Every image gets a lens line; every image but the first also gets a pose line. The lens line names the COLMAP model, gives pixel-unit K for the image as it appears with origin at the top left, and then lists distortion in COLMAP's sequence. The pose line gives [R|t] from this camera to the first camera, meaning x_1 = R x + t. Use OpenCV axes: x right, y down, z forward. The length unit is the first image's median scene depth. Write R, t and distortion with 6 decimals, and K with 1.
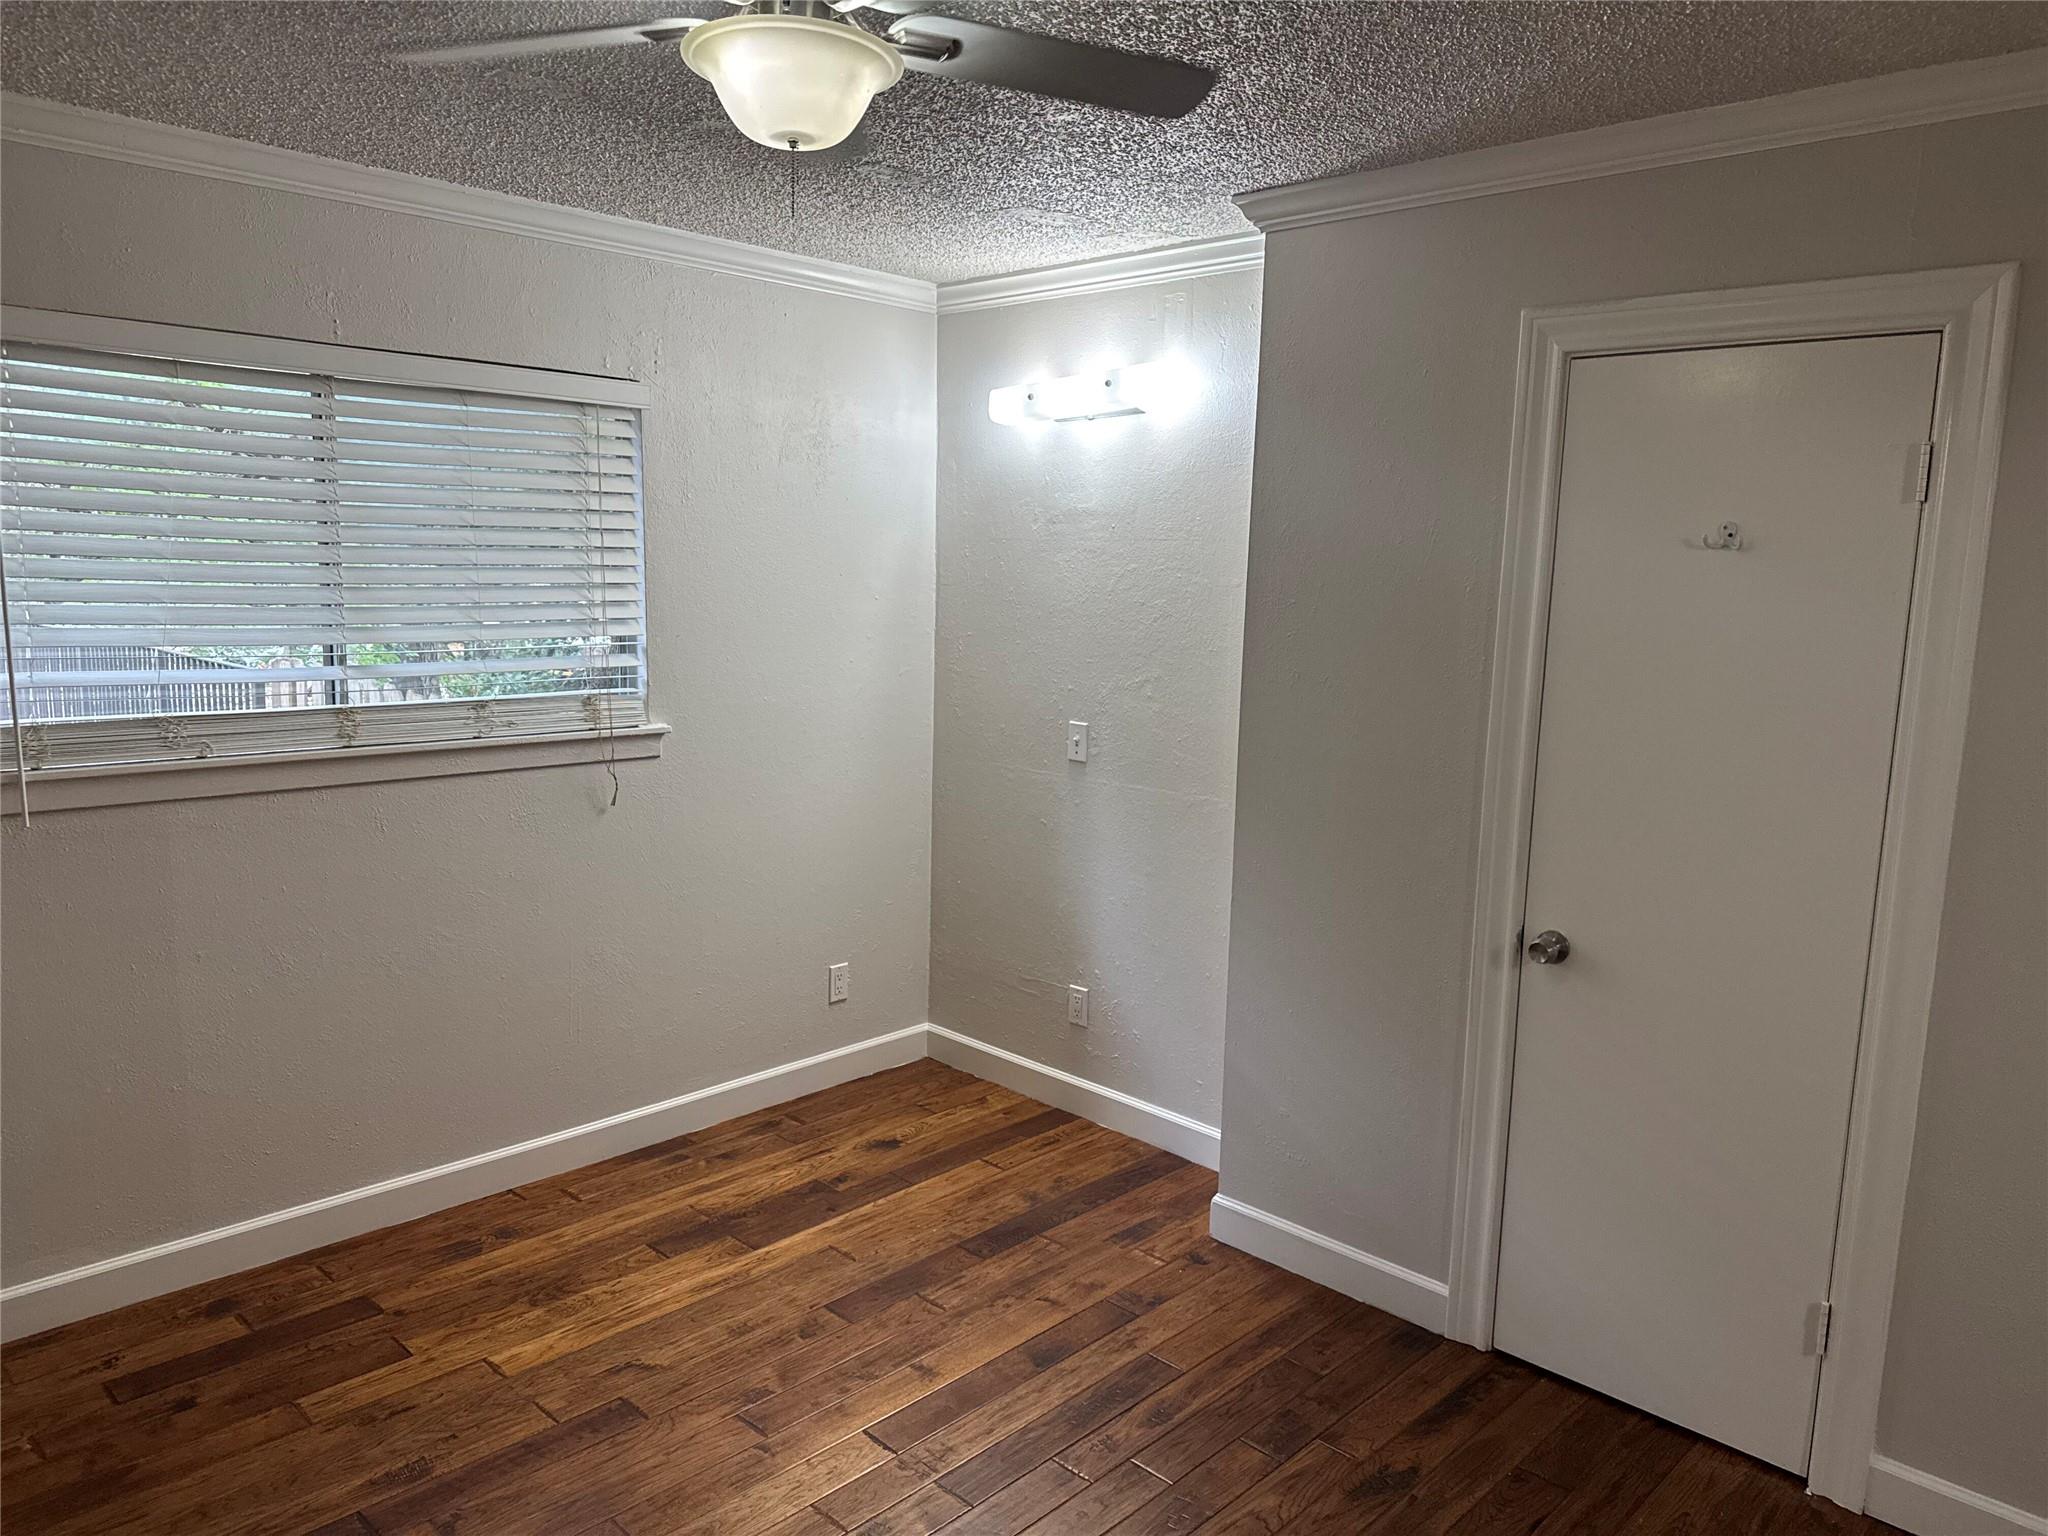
lens RADIAL K [[1518.6, 0, 1017.9], [0, 1518.6, 778.2], [0, 0, 1]] dist [0.063418, -0.002984]
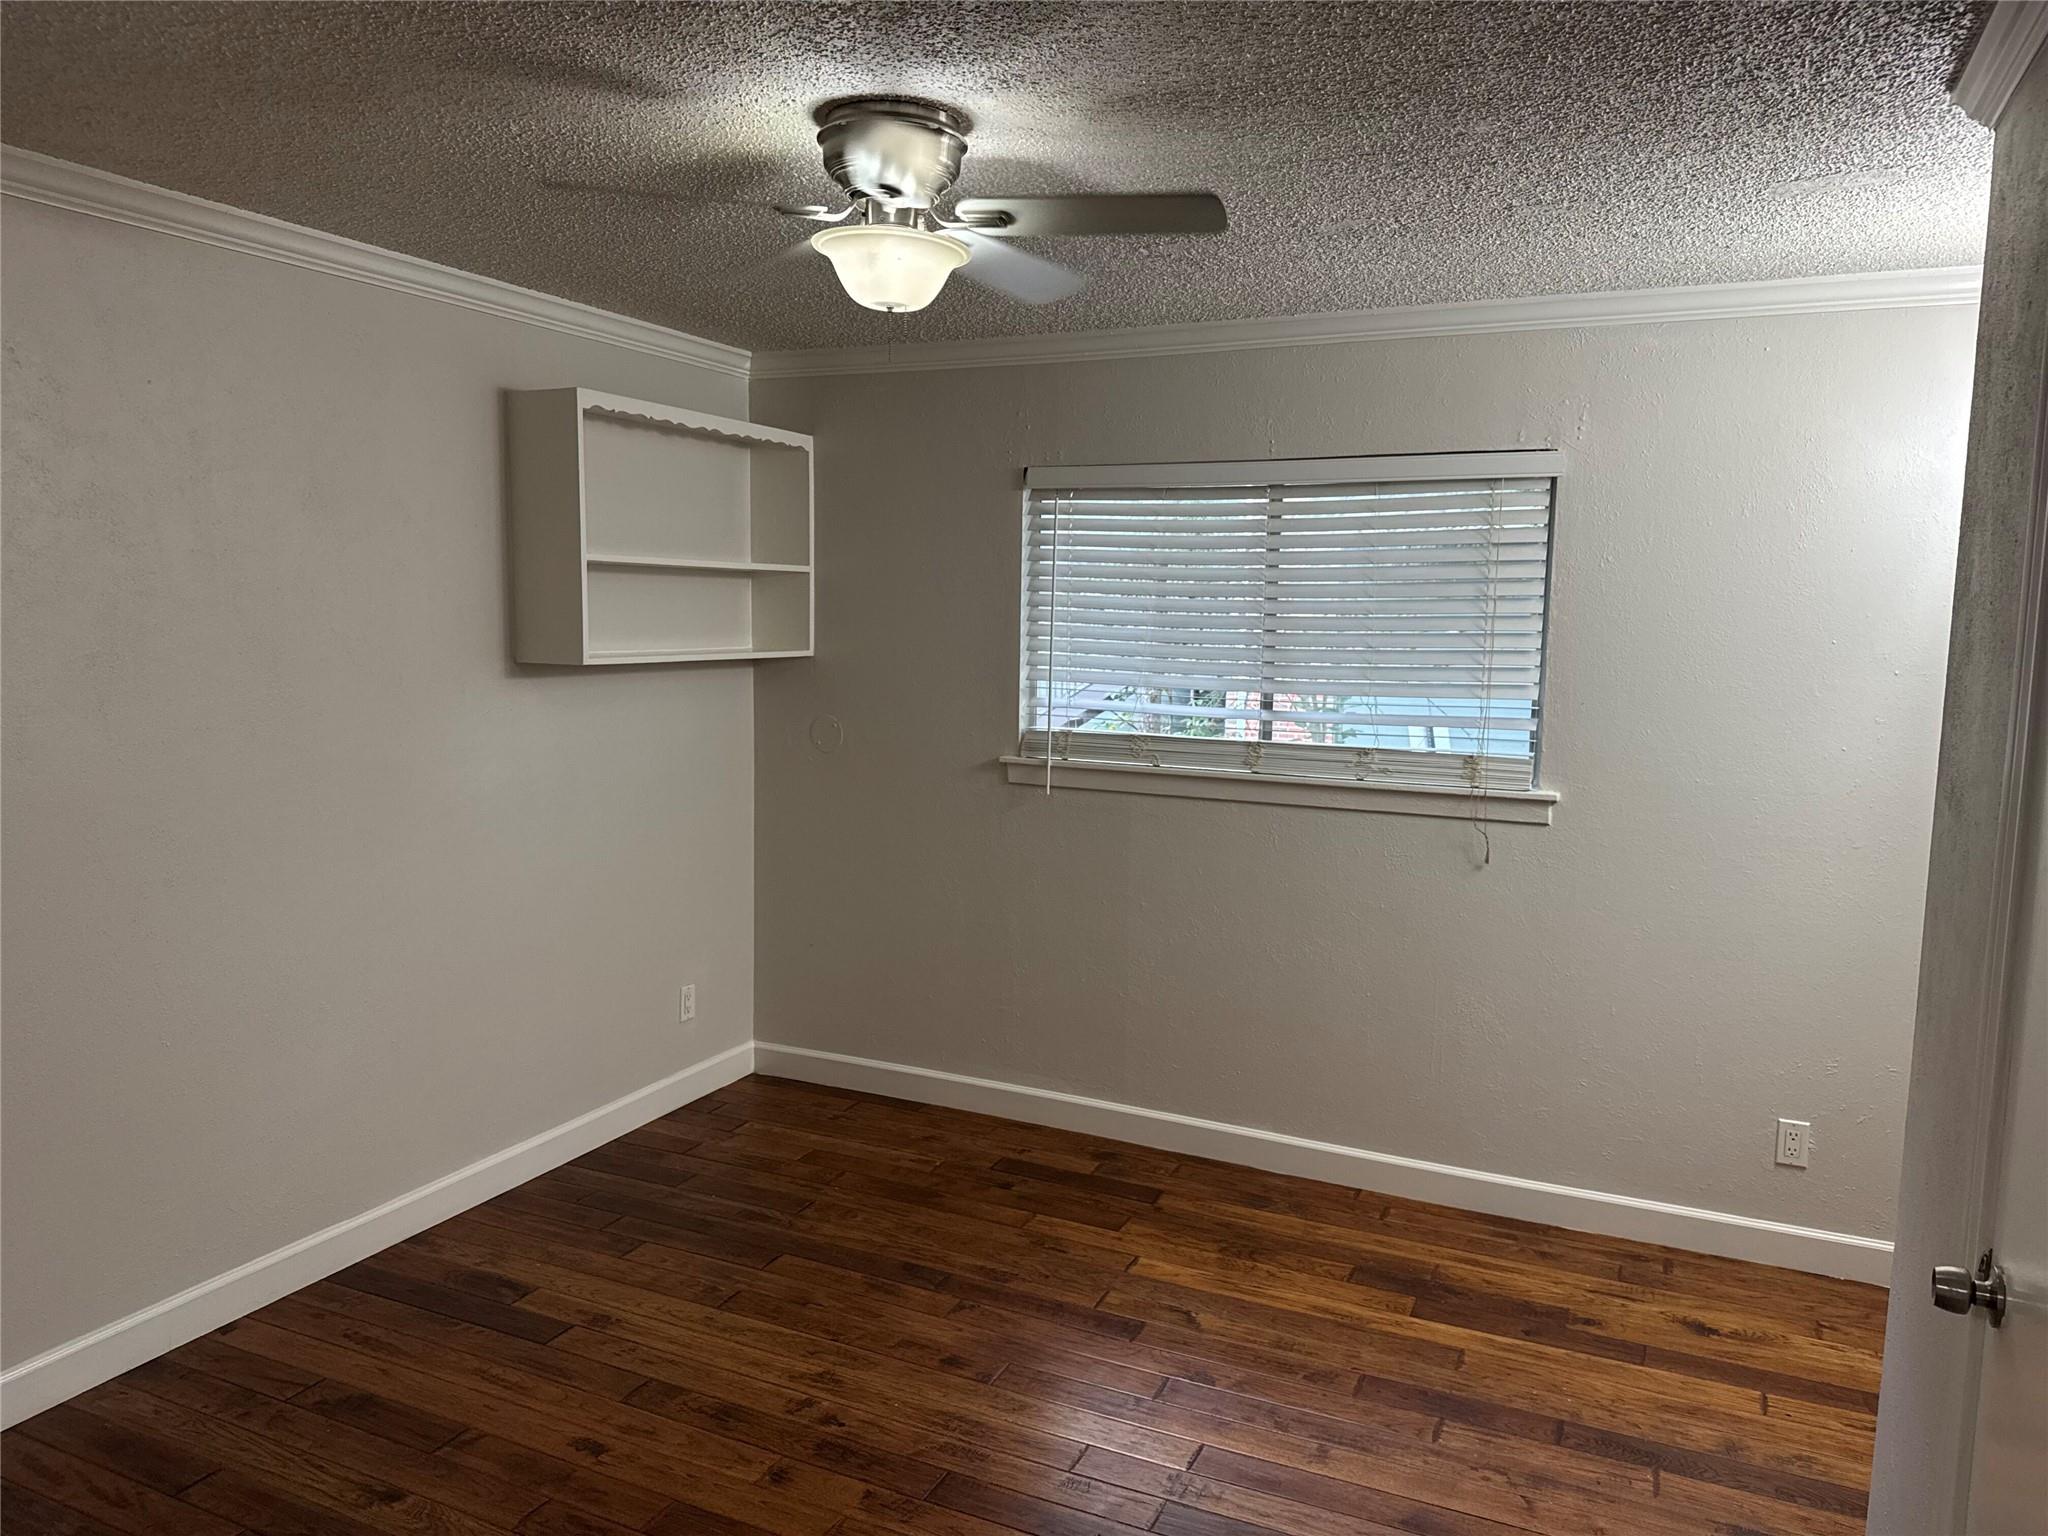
lens RADIAL K [[1548.4, 0, 1024.0], [0, 1548.4, 768.0], [0, 0, 1]] dist [0.217013, -0.179561]
pose [[0.320155, 0.086836, -0.943377, 0.731687], [-0.151028, 0.987733, 0.039664, -0.047261], [0.935249, 0.129778, 0.329342, 0.403042]]
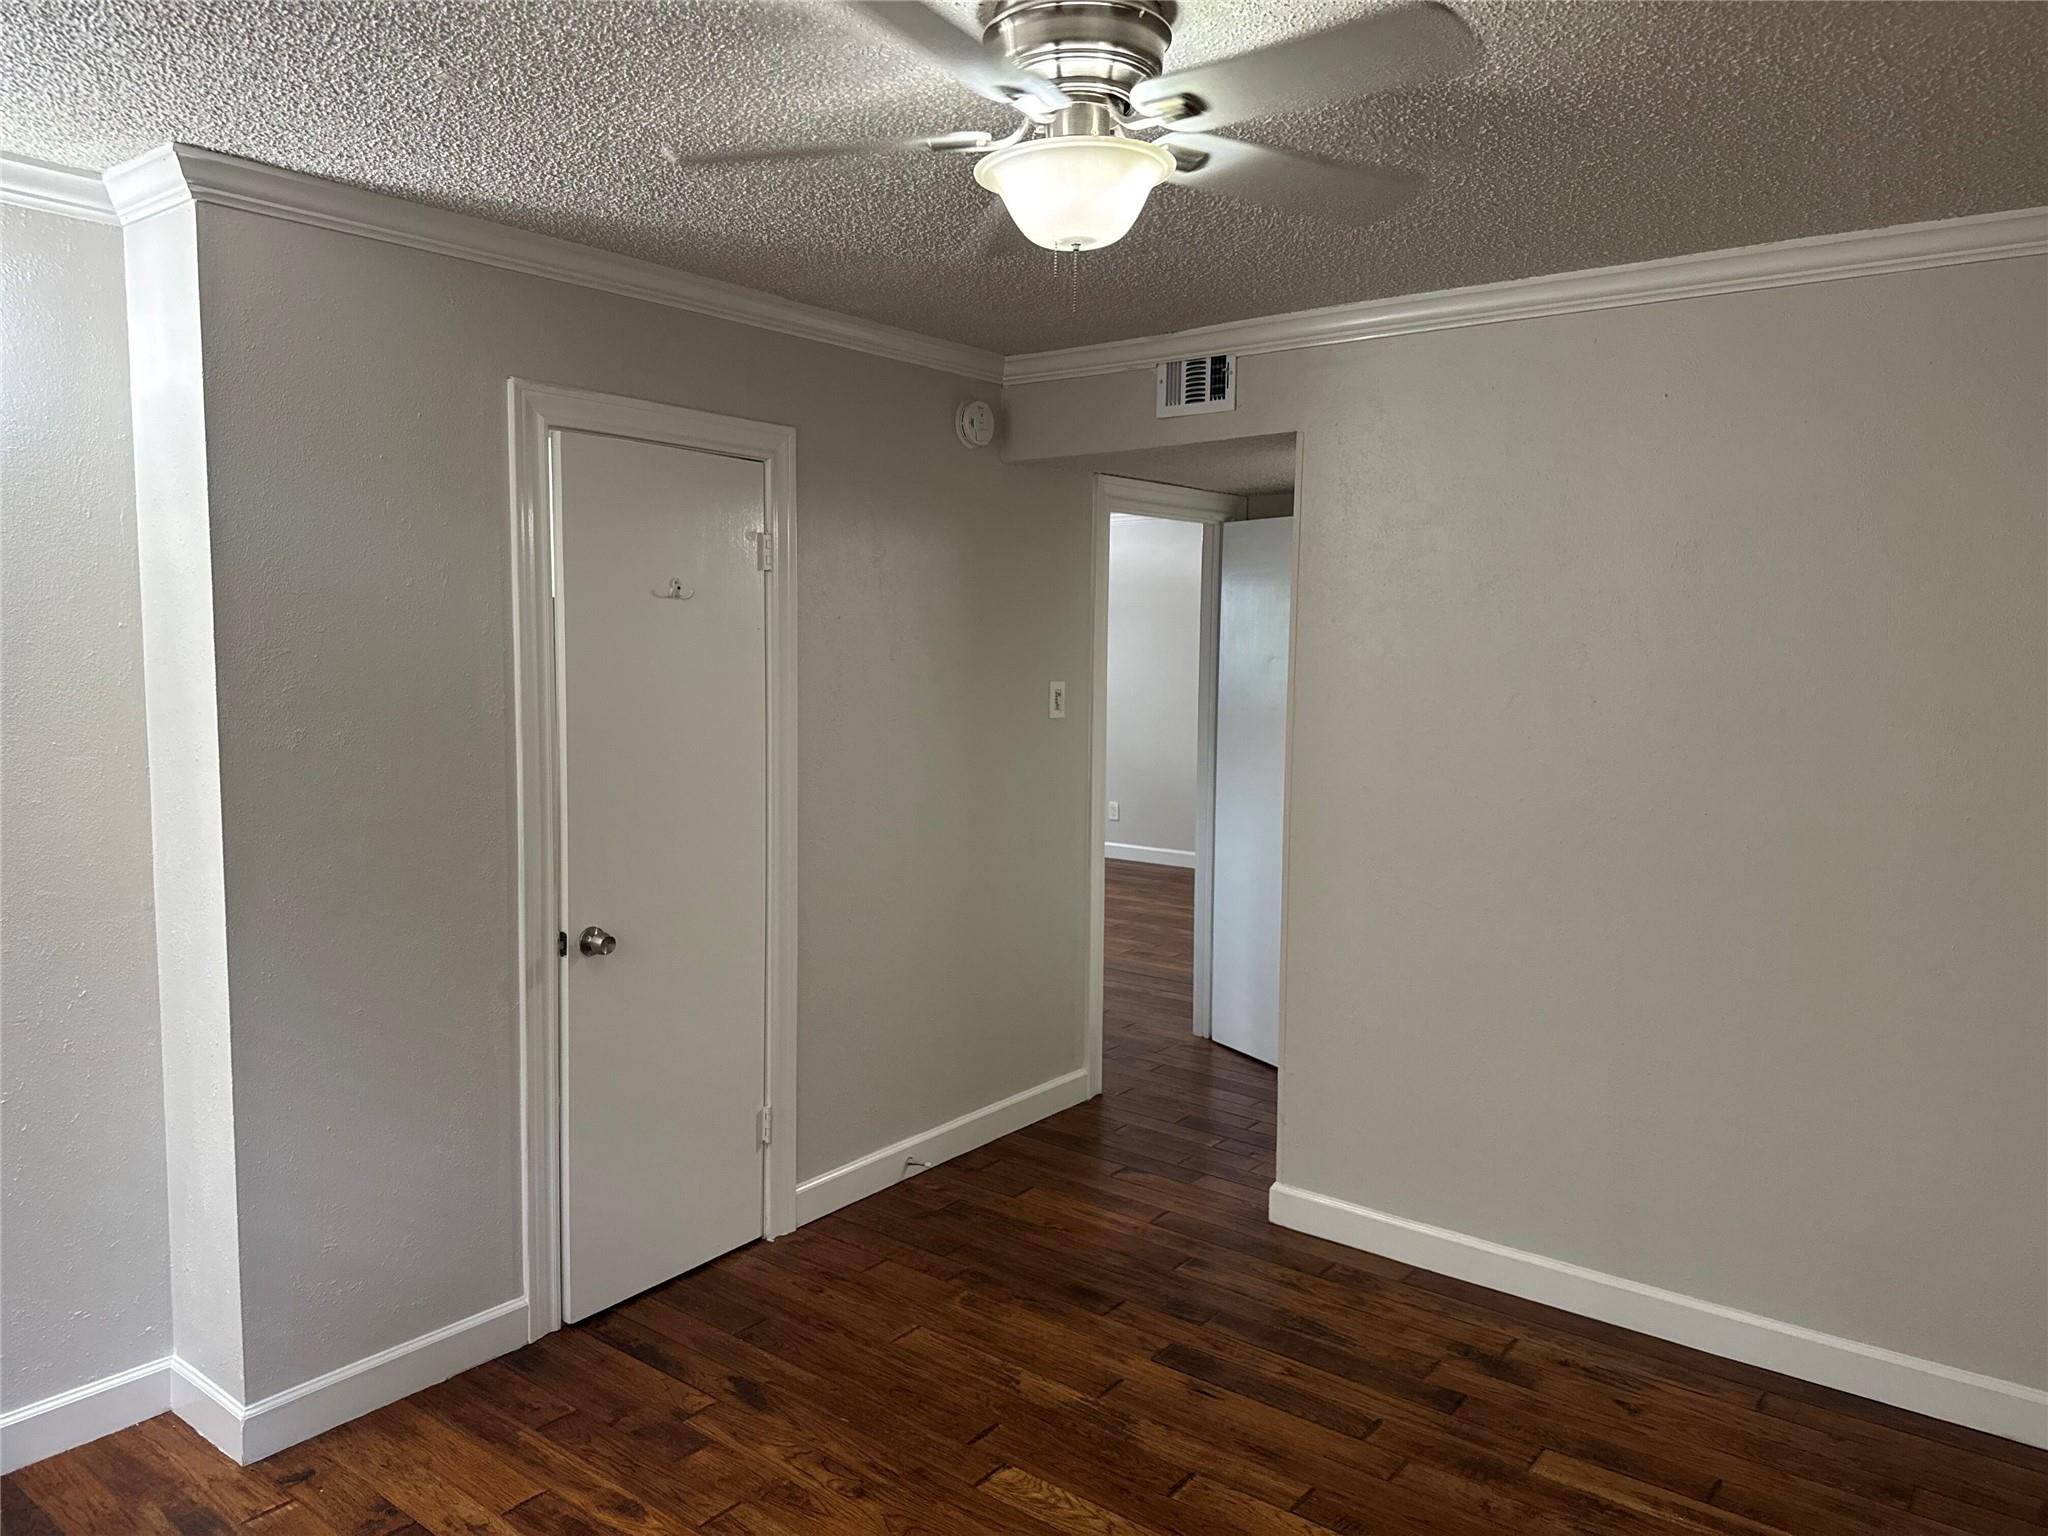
lens RADIAL K [[1473.2, 0, 1024.0], [0, 1473.2, 768.0], [0, 0, 1]] dist [0.148355, -0.005946]
pose [[-0.074106, -0.123168, 0.989615, -0.723733], [0.137752, 0.981567, 0.132482, -0.112059], [-0.987691, 0.146139, -0.055773, 0.665833]]
